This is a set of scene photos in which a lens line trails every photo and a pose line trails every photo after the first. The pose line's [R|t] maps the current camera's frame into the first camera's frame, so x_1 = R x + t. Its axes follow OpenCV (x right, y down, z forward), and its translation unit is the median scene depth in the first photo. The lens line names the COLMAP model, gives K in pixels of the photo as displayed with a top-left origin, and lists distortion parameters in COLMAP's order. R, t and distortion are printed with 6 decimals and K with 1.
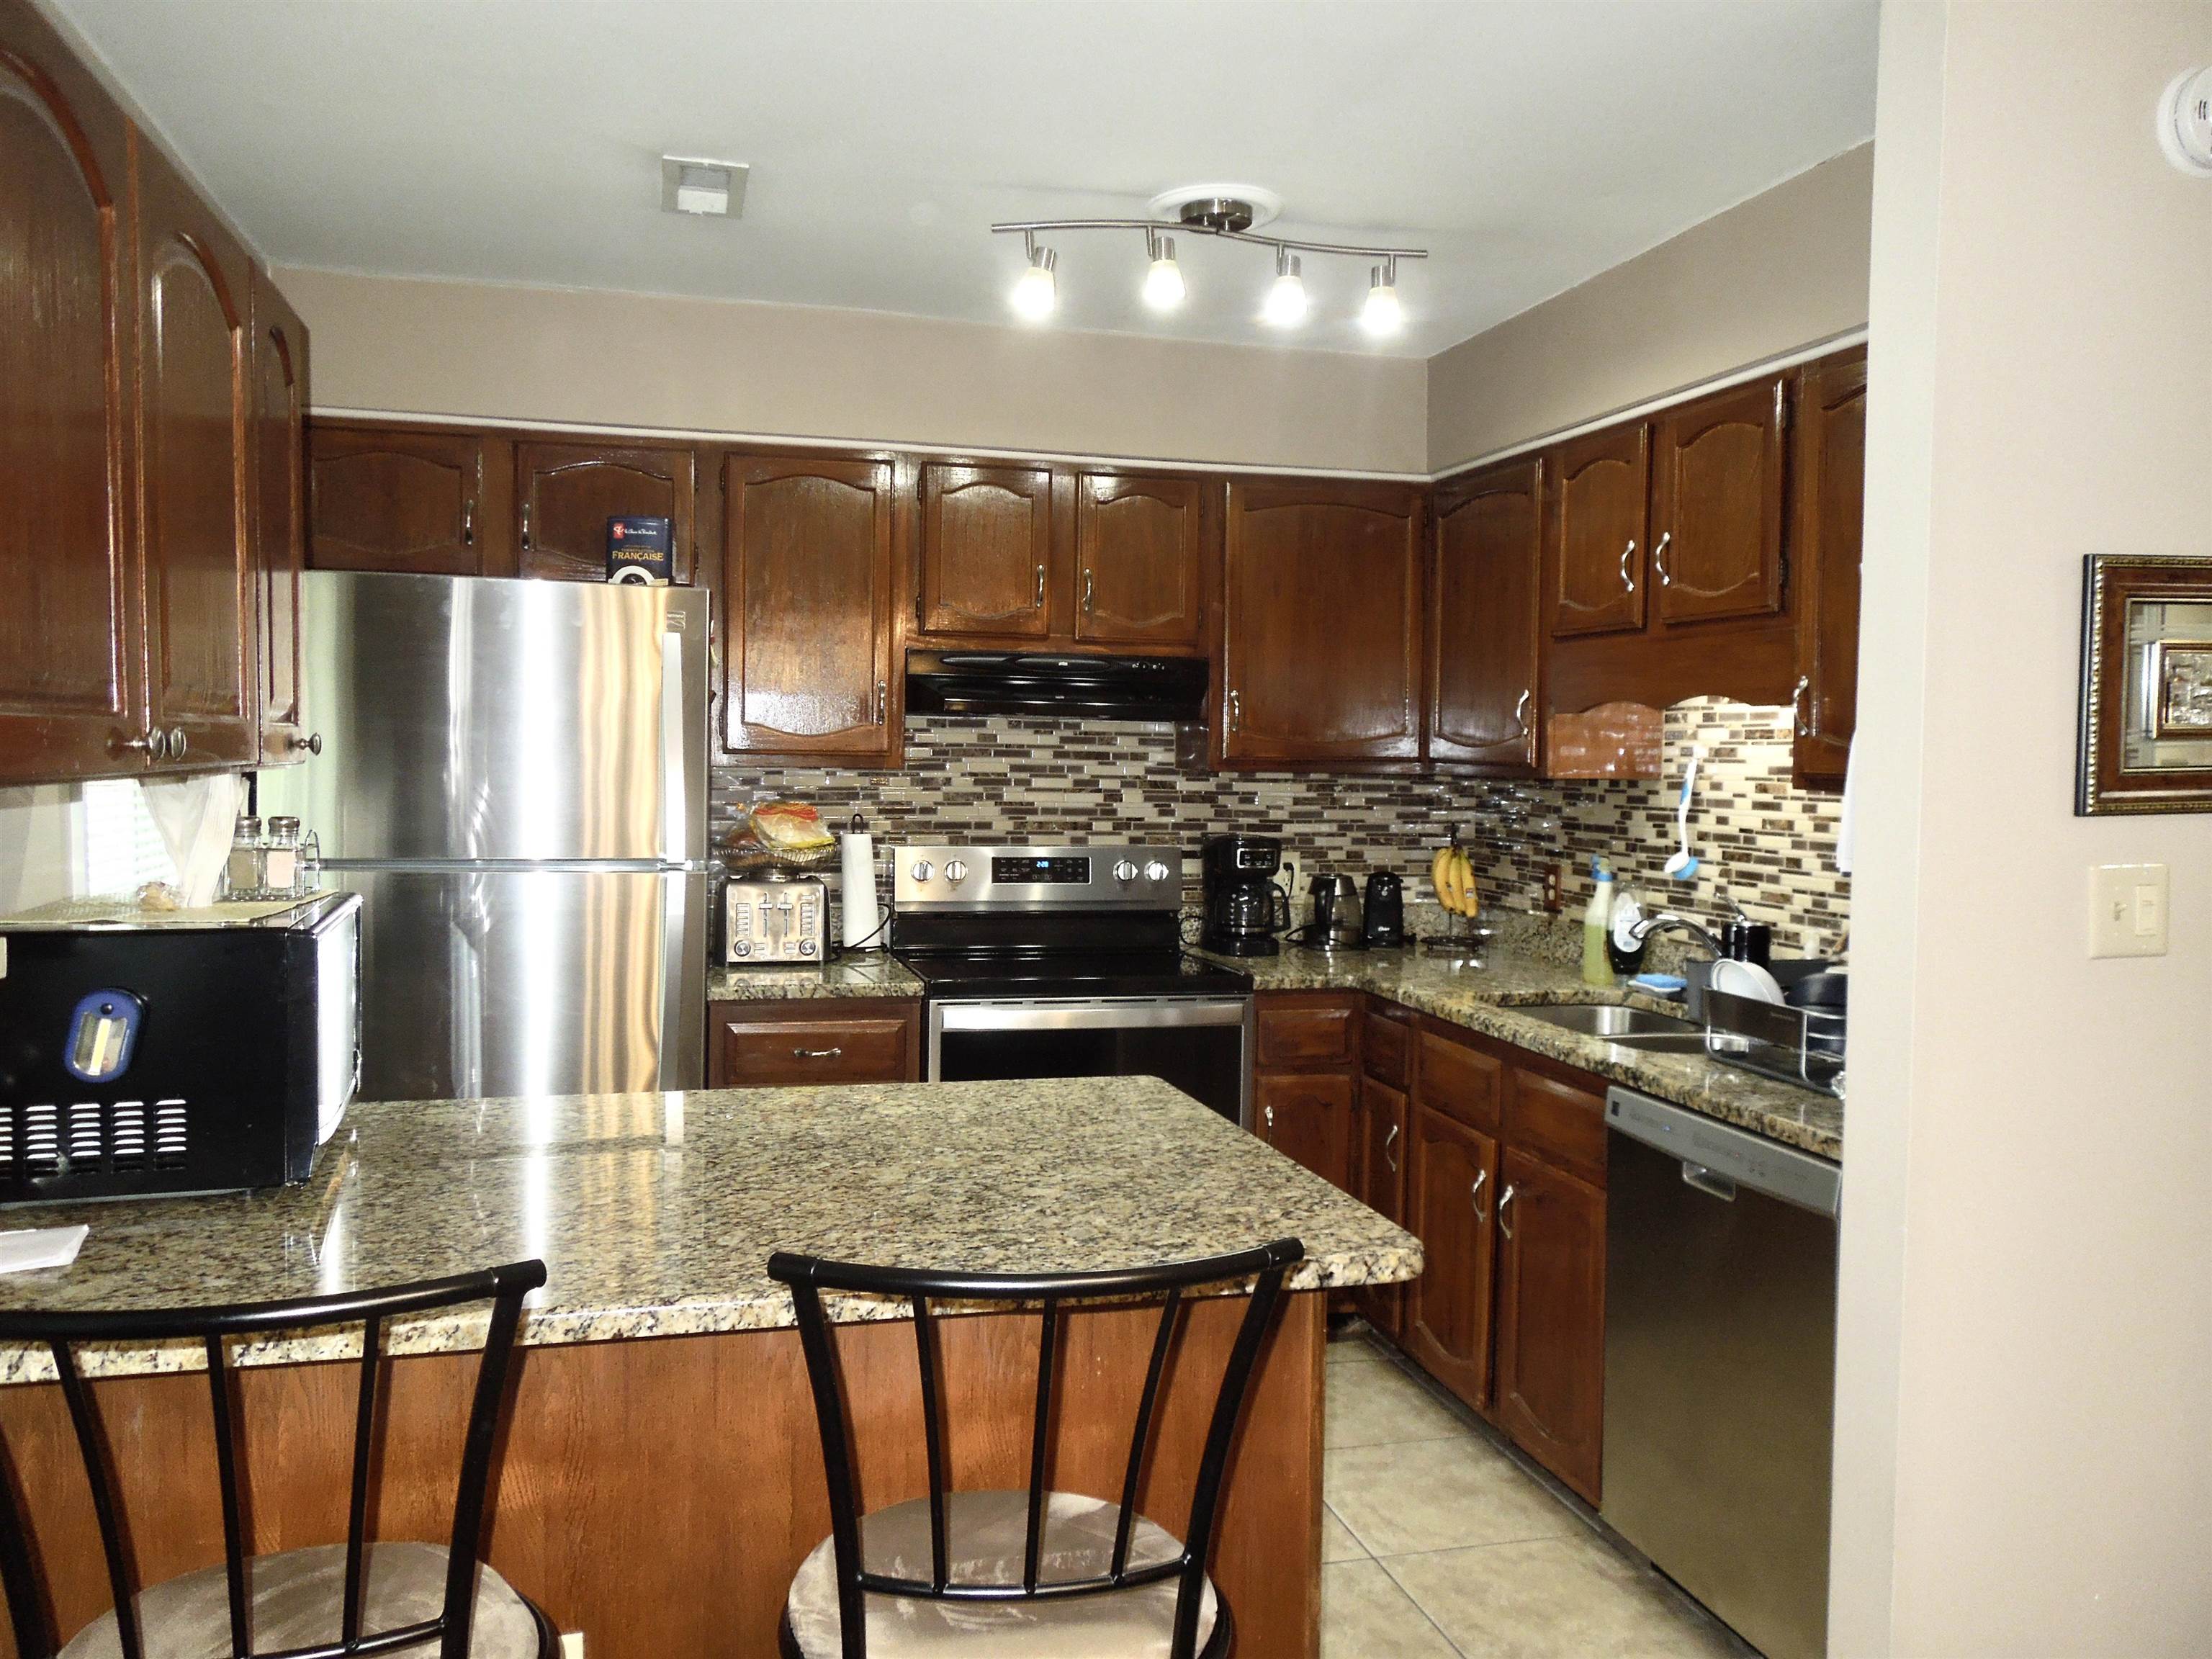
lens RADIAL K [[1673.4, 0, 1102.5], [0, 1673.4, 817.8], [0, 0, 1]] dist [-0.005277, 0.005050]
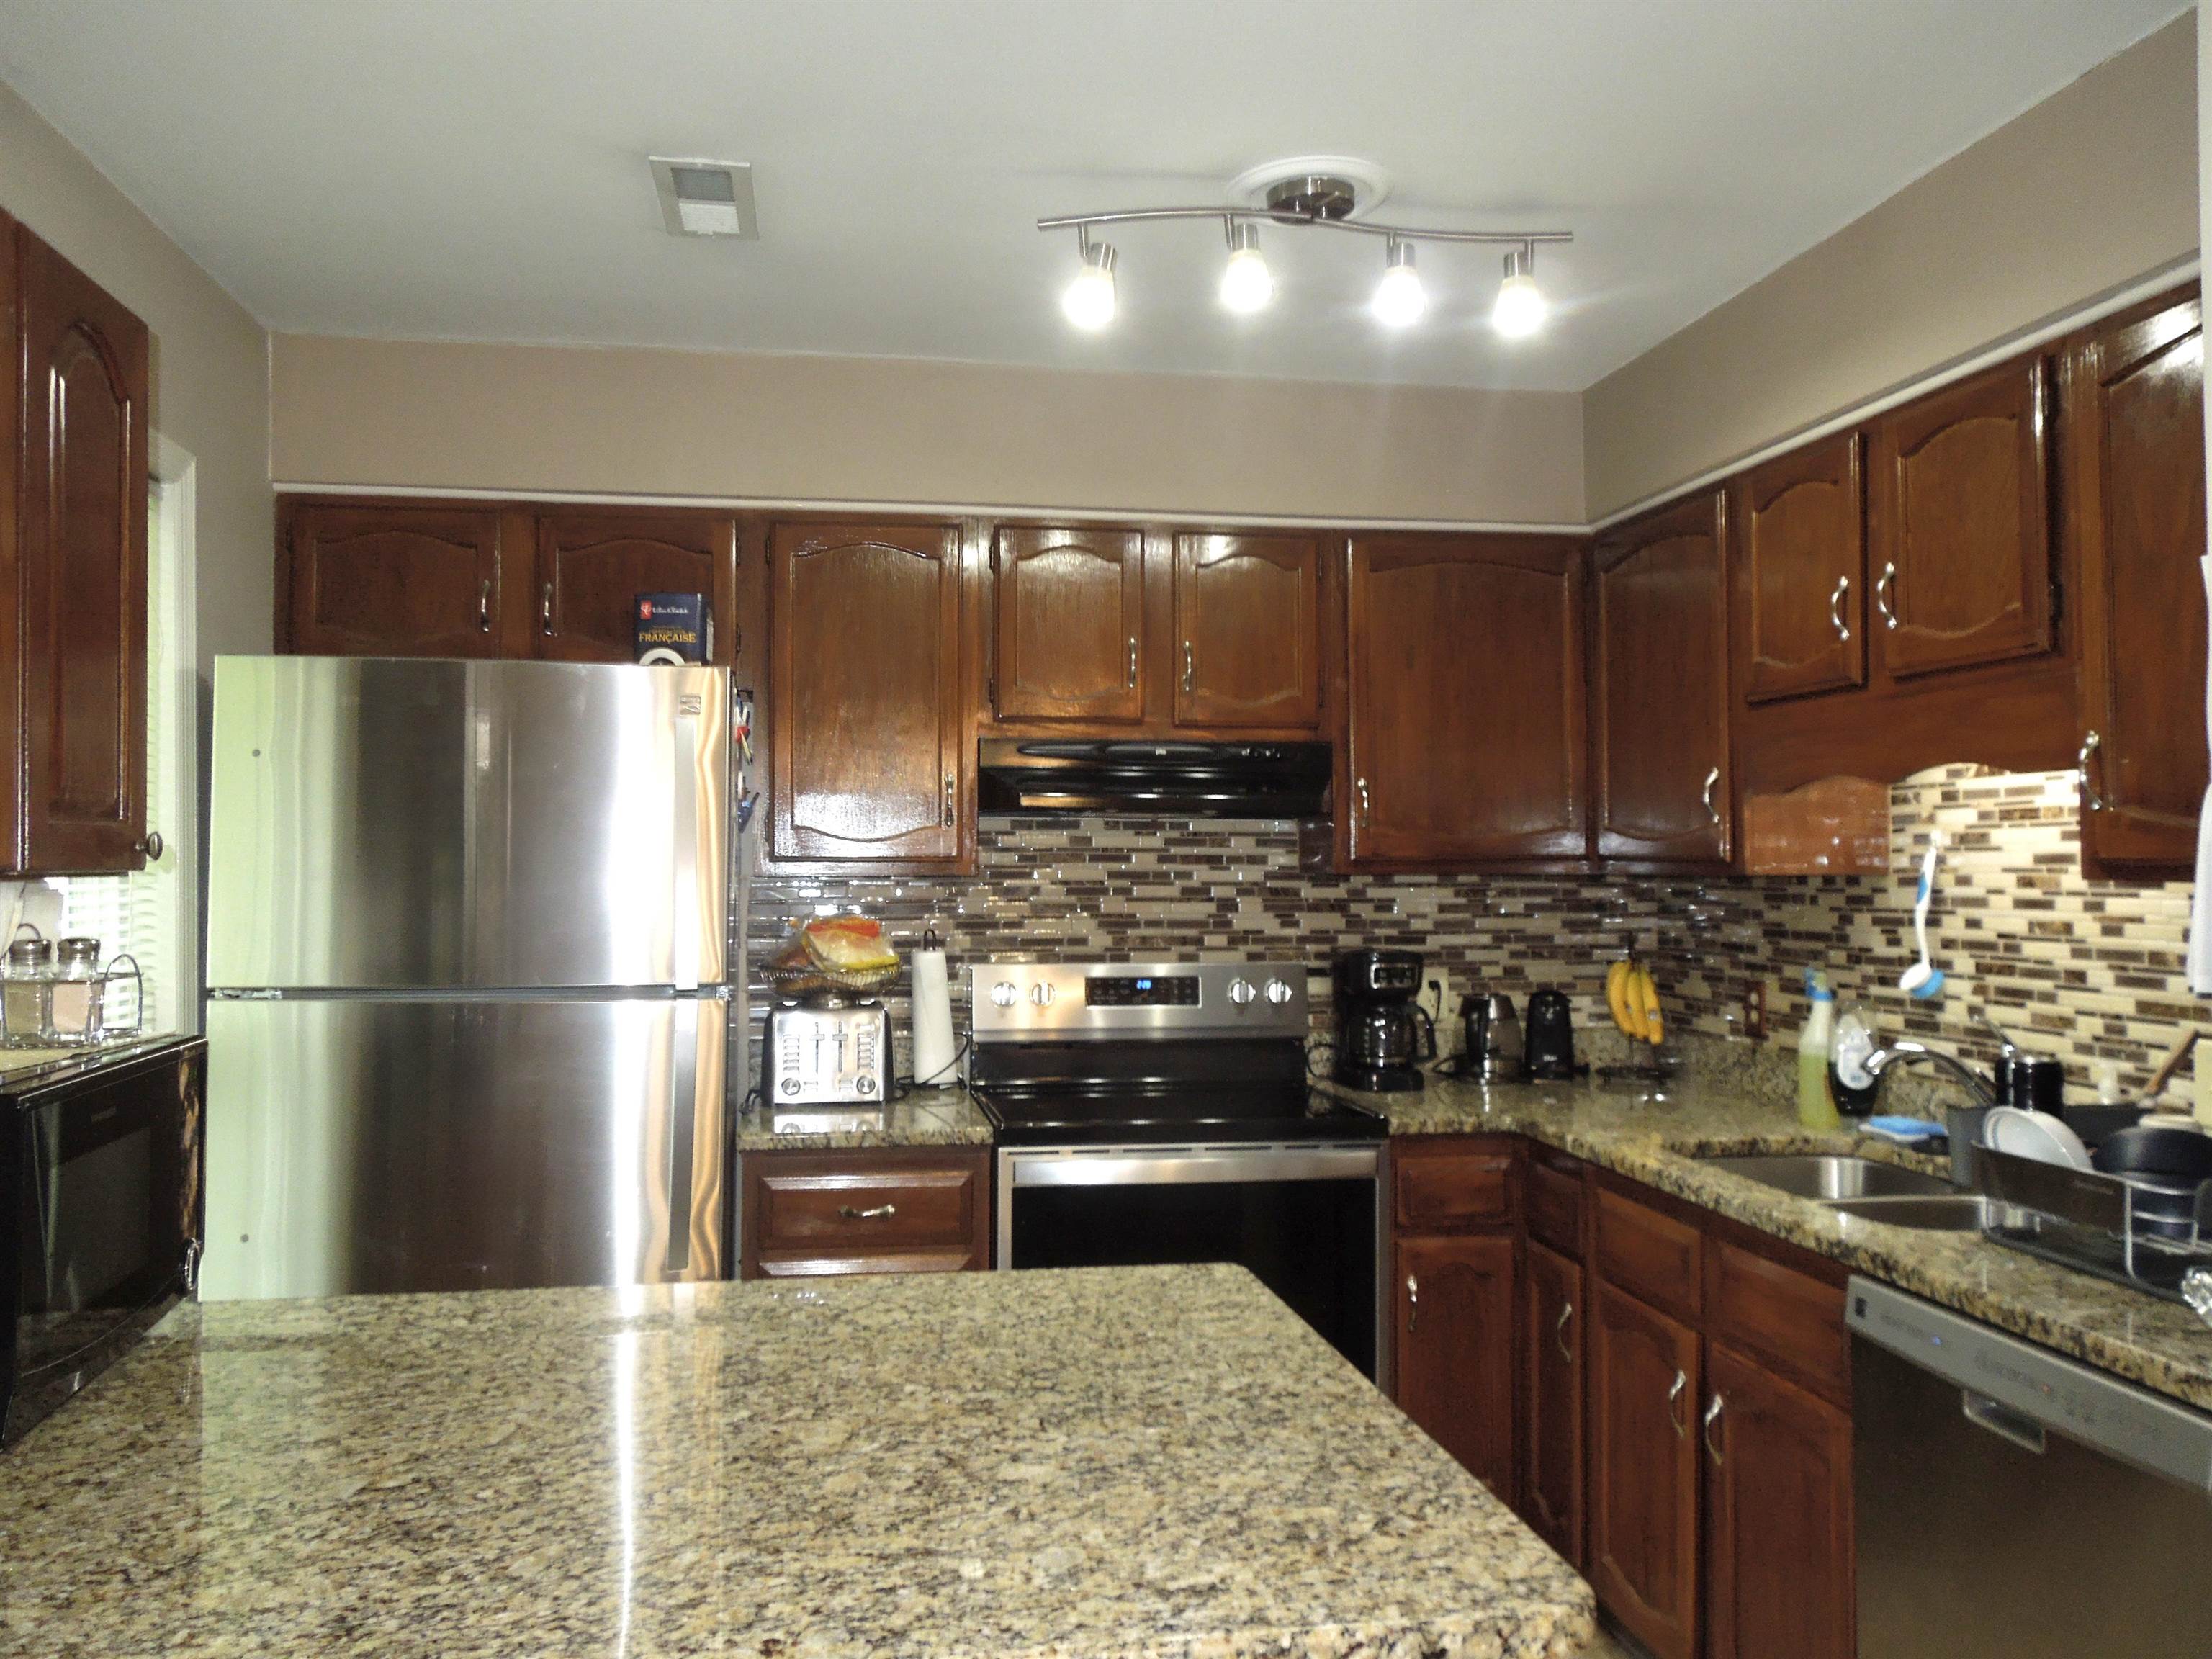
lens RADIAL K [[1664.8, 0, 1101.1], [0, 1664.8, 824.5], [0, 0, 1]] dist [-0.006234, -0.001807]
pose [[0.994630, -0.018630, -0.101800, 0.034713], [0.011928, 0.997745, -0.066054, 0.001626], [0.102801, 0.064485, 0.992609, 0.154439]]
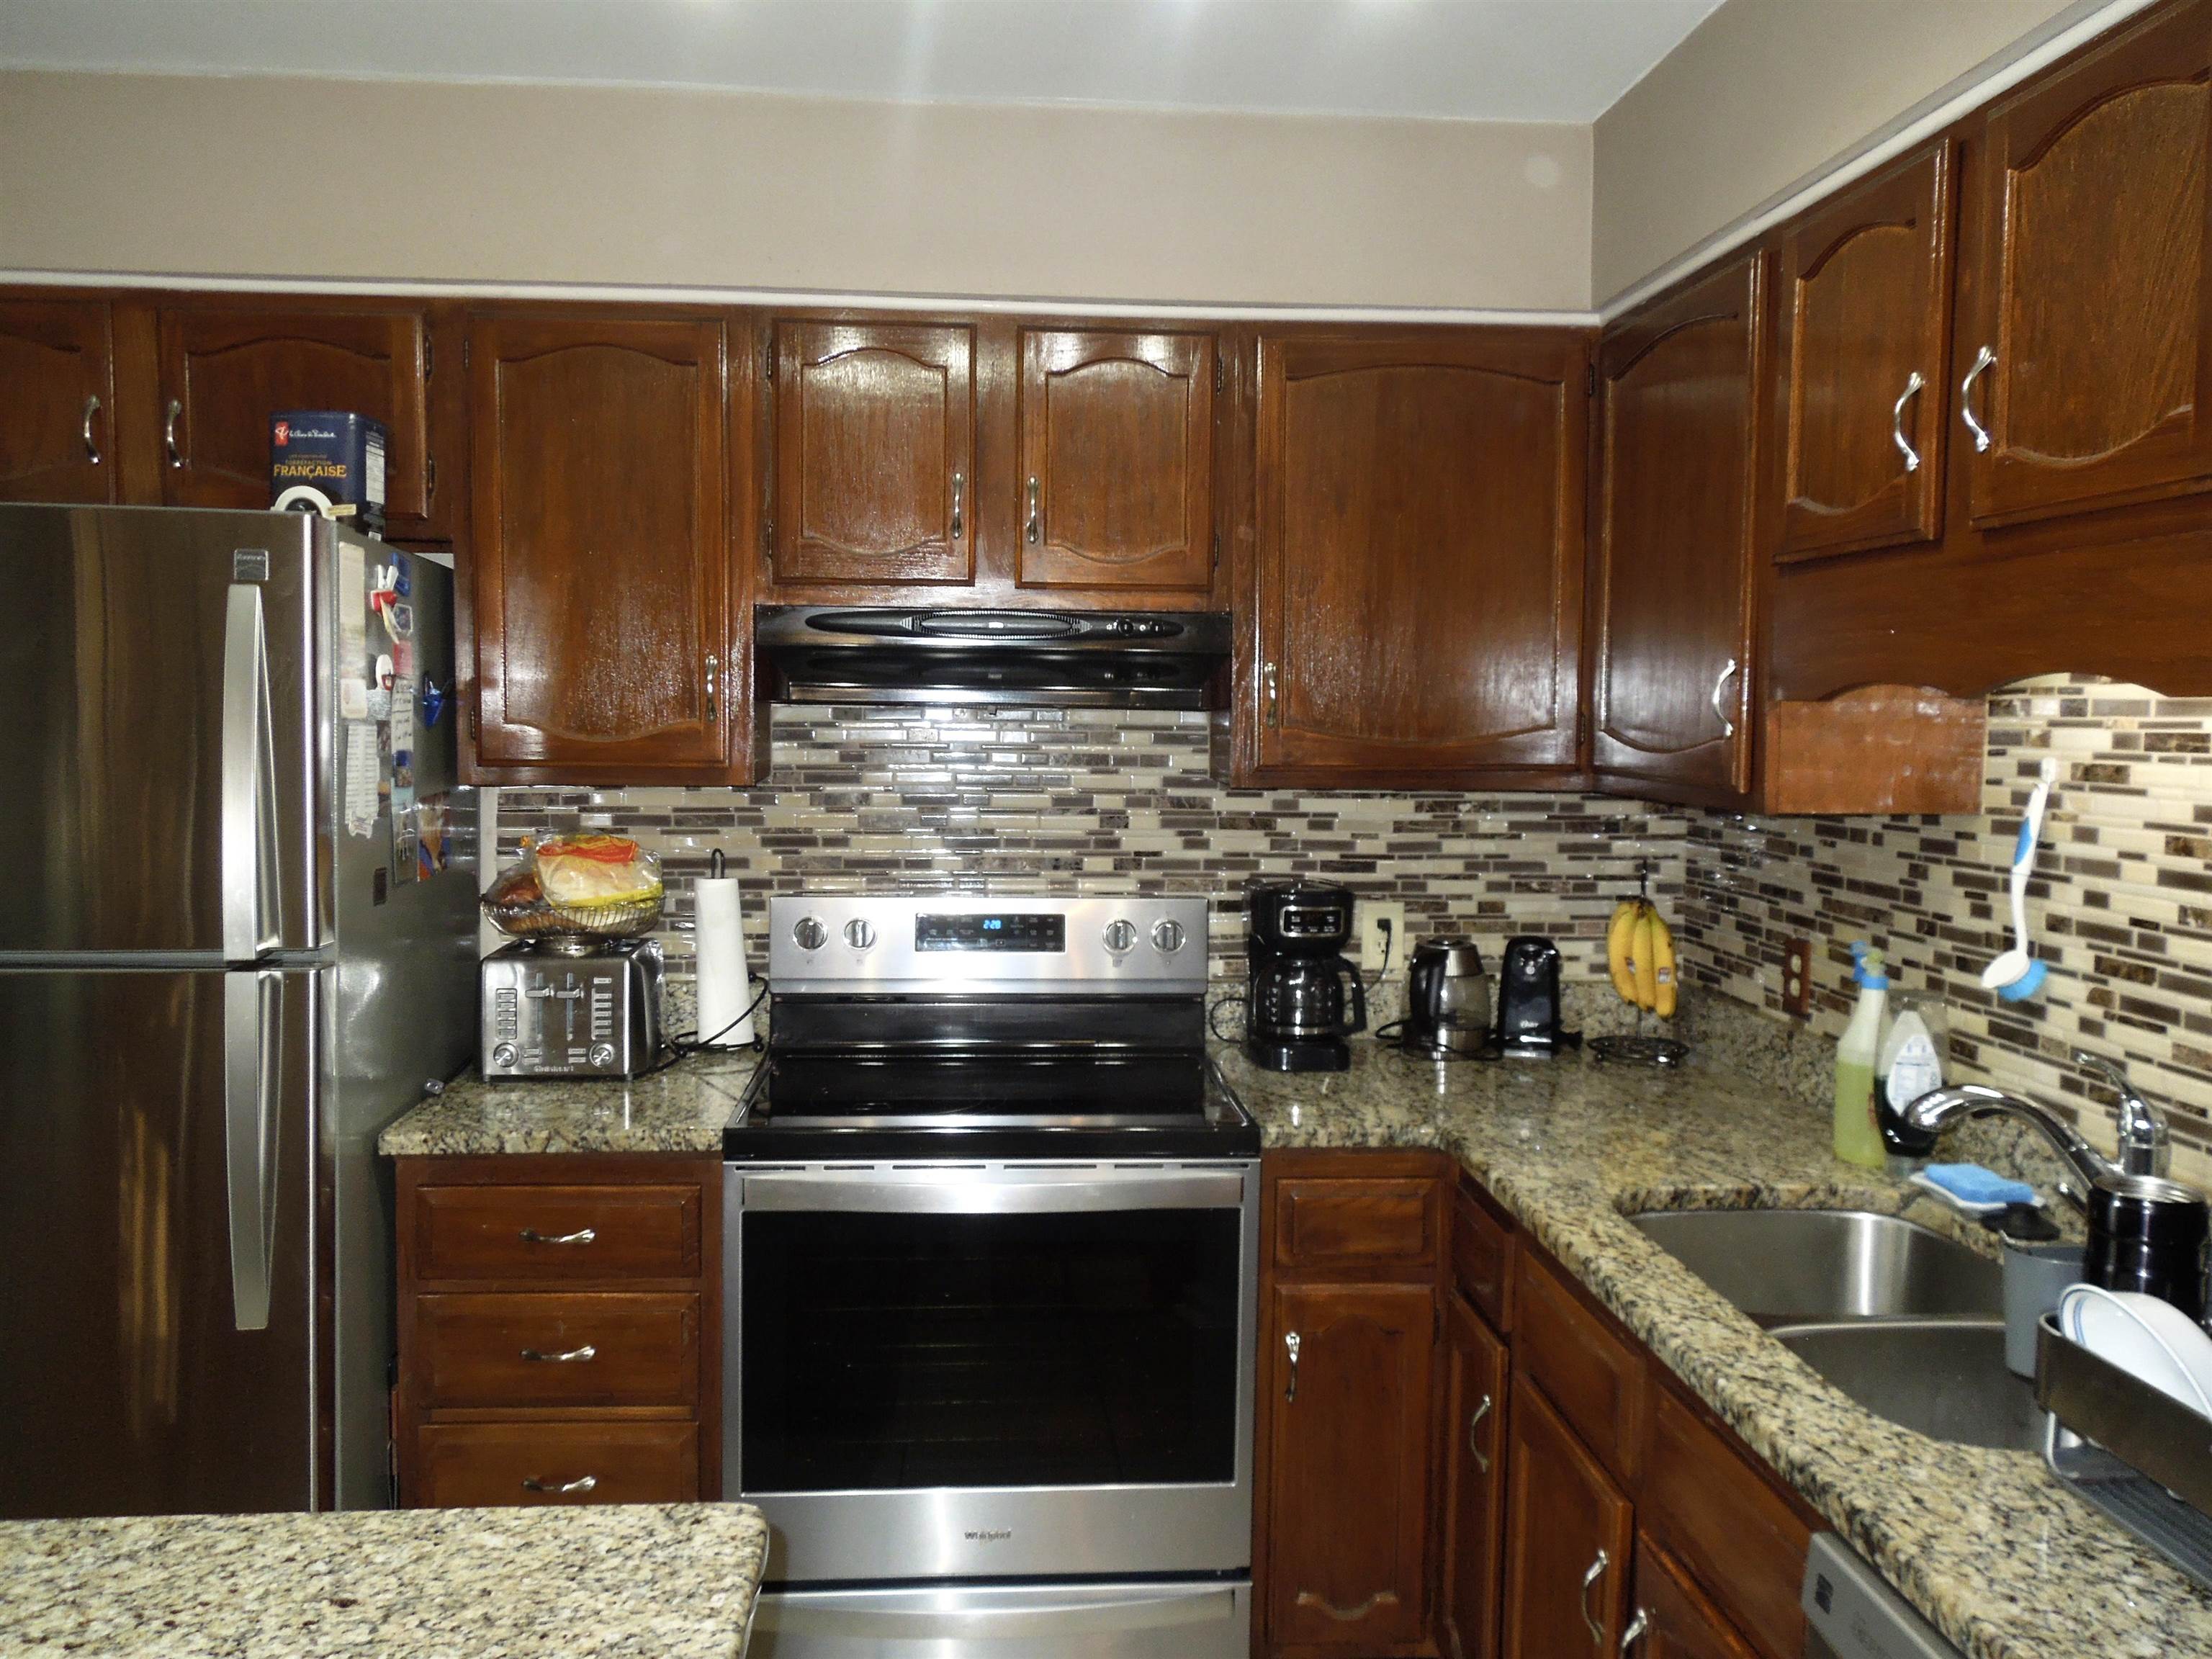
lens RADIAL K [[1664.8, 0, 1101.1], [0, 1664.8, 824.5], [0, 0, 1]] dist [-0.006234, -0.001807]
pose [[0.982536, 0.007644, -0.185913, 0.145251], [-0.002164, 0.999558, 0.029658, -0.035617], [0.186058, -0.028738, 0.982118, 0.390012]]
